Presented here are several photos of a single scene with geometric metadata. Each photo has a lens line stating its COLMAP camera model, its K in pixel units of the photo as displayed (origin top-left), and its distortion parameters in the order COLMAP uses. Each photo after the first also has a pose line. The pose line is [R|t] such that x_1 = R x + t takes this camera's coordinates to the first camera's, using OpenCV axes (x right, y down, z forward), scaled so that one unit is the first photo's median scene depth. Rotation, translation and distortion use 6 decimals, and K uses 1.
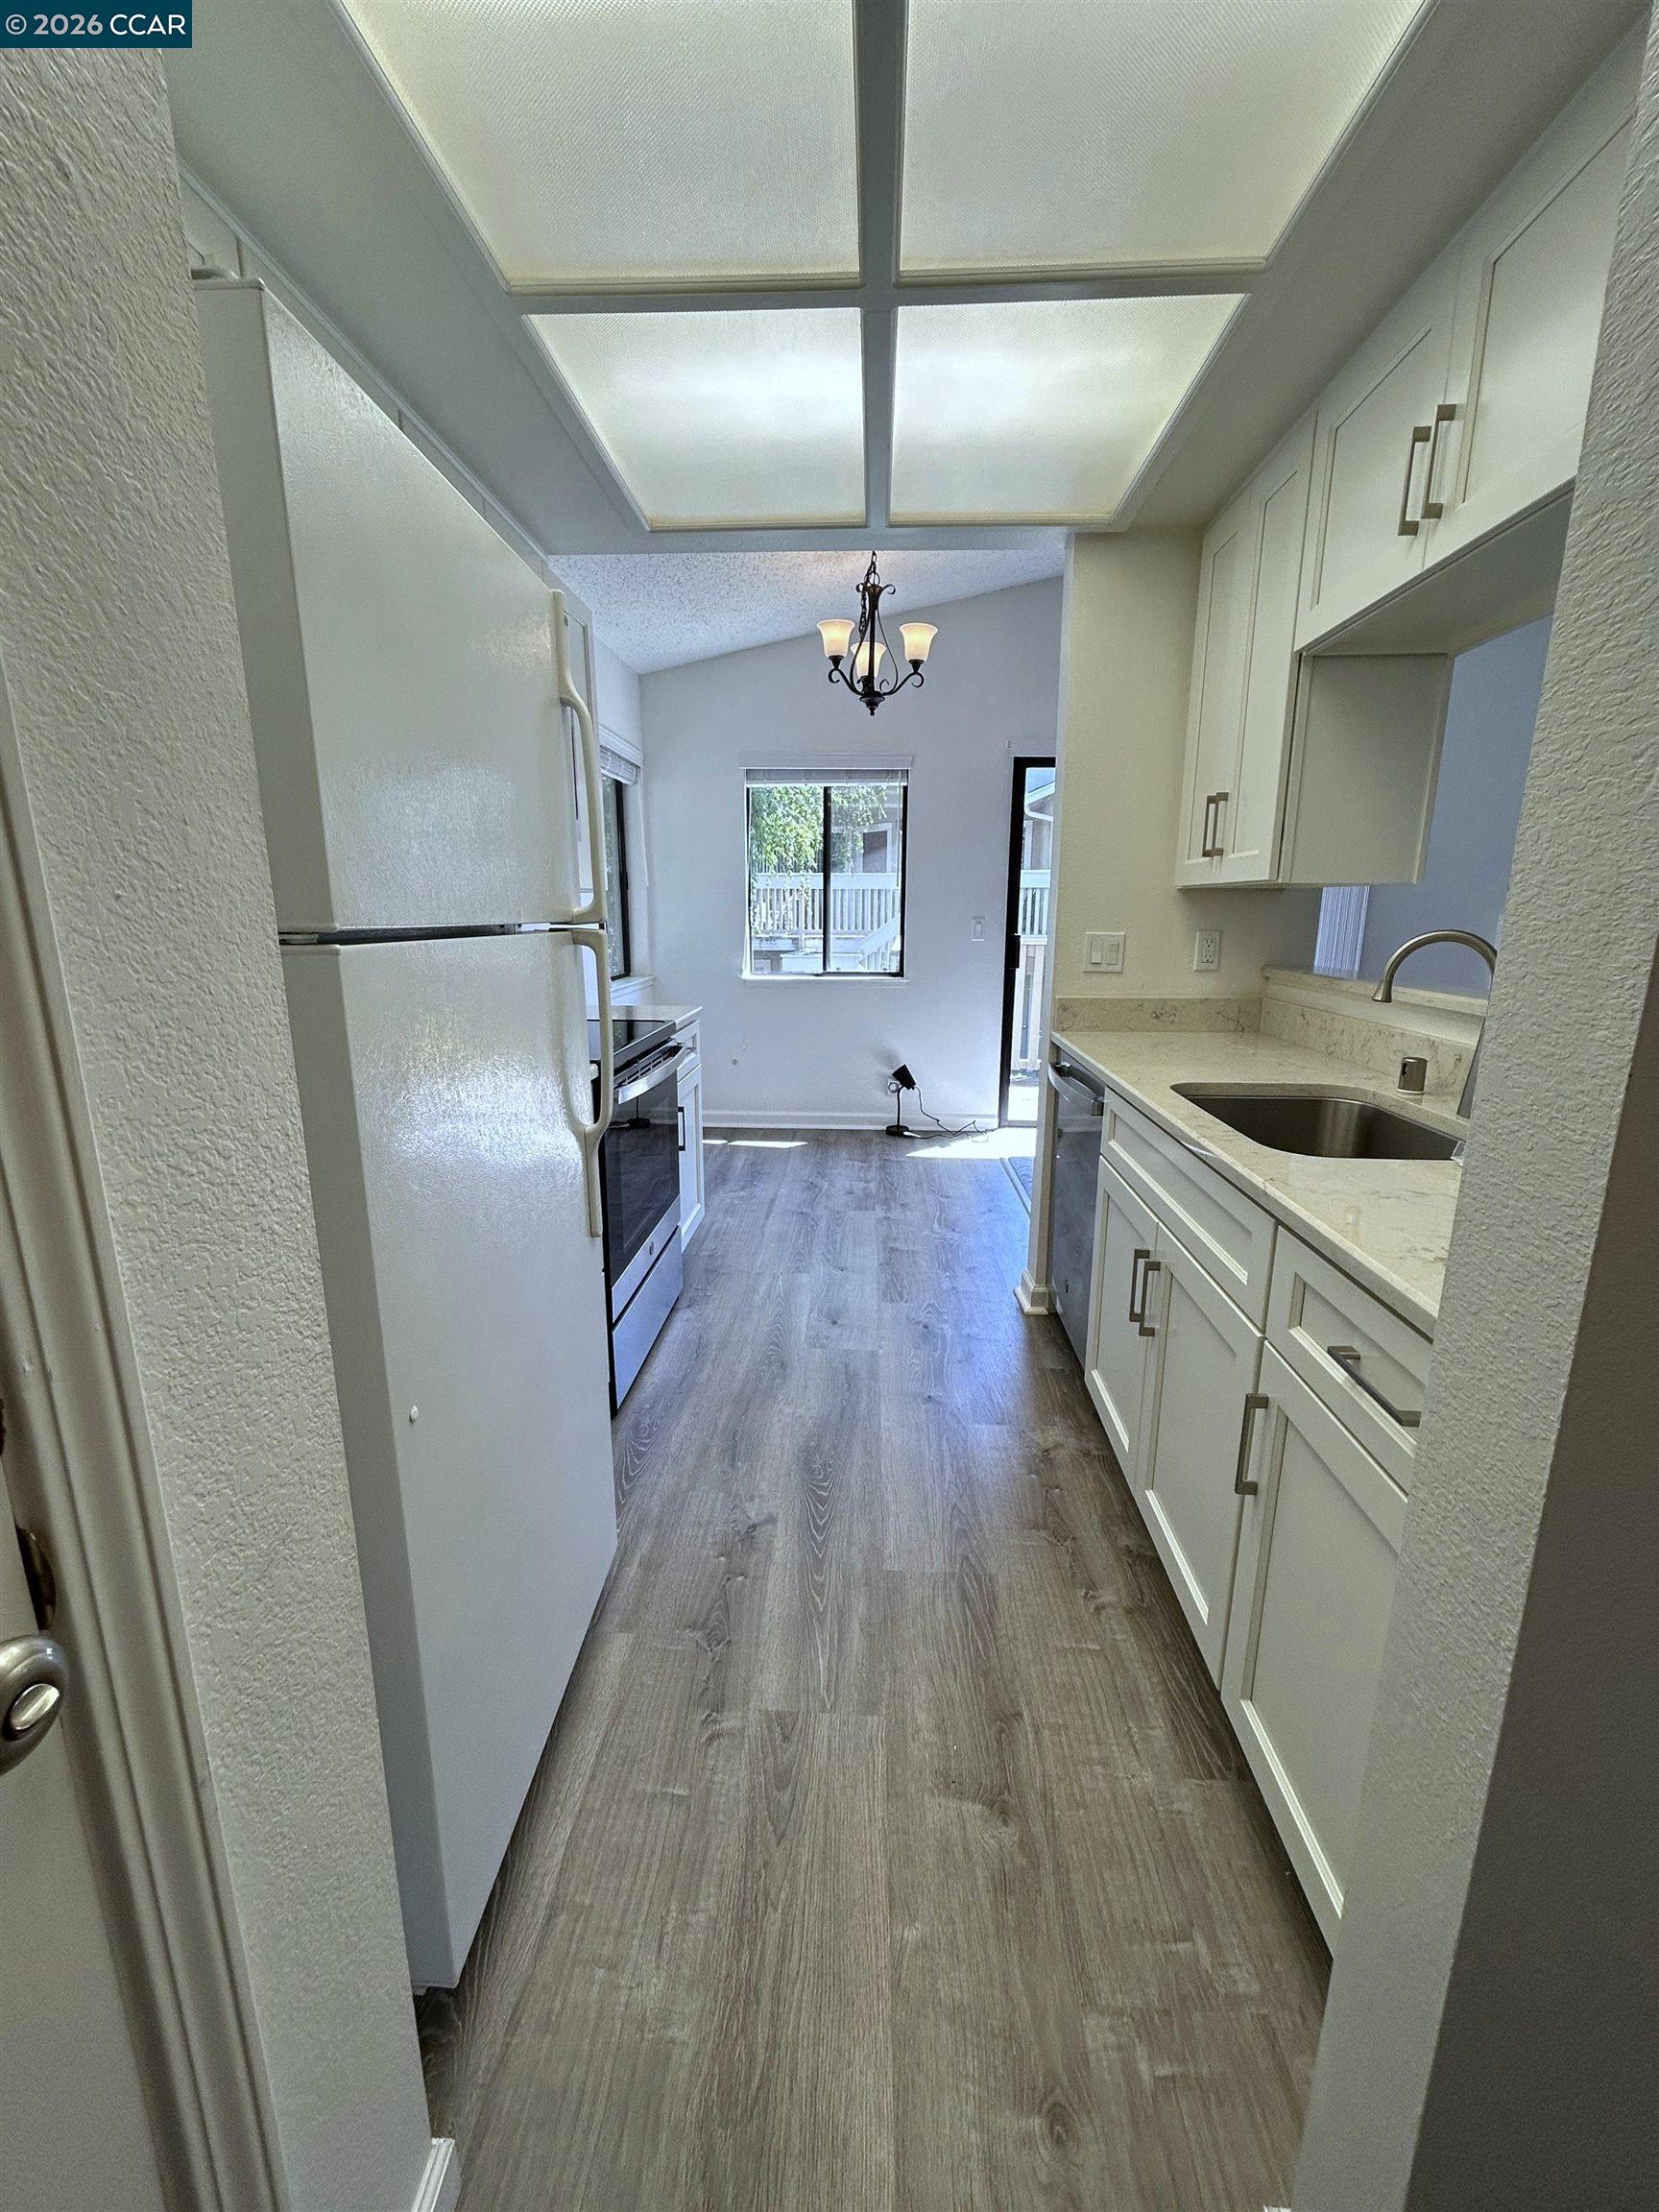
lens RADIAL K [[876.6, 0, 829.5], [0, 876.6, 1106.0], [0, 0, 1]] dist [0.000265, 0.000022]
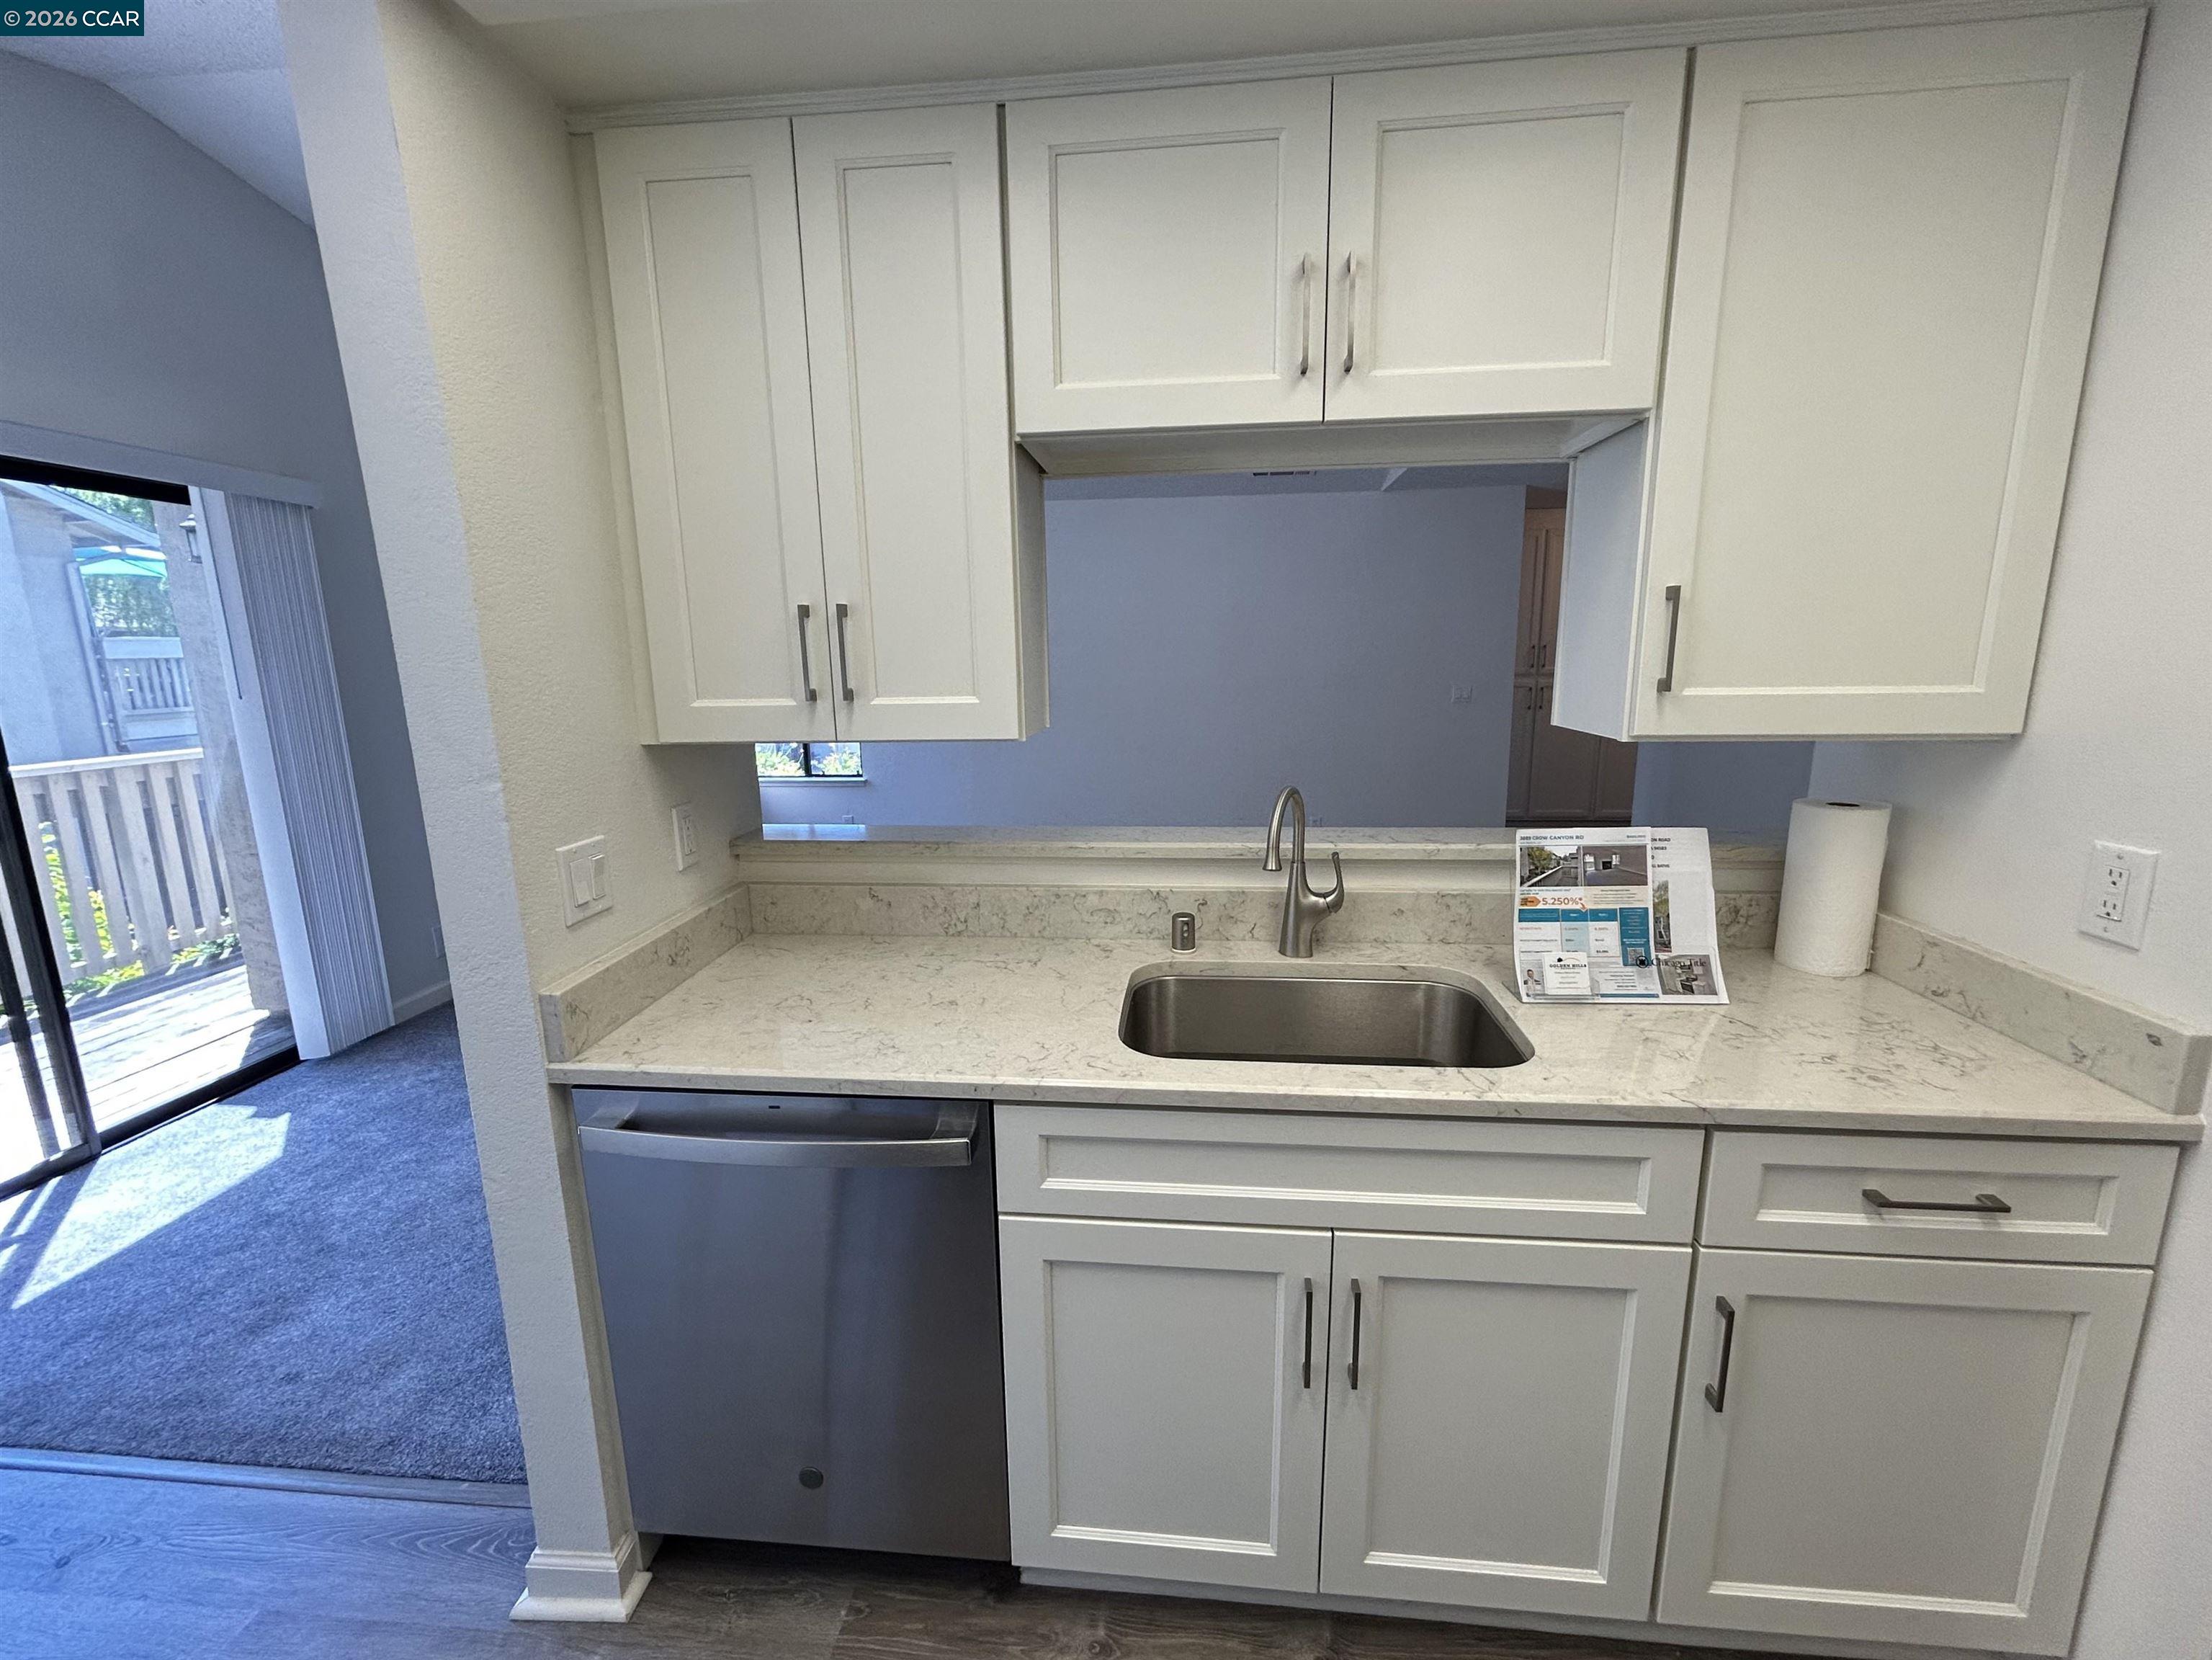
lens RADIAL K [[891.7, 0, 1106.0], [0, 891.7, 830.0], [0, 0, 1]] dist [0.000249, 0.000034]
pose [[0.039311, -0.189037, 0.981183, -0.180633], [0.234544, 0.956254, 0.174837, -0.221944], [-0.971310, 0.223257, 0.081929, 0.654777]]
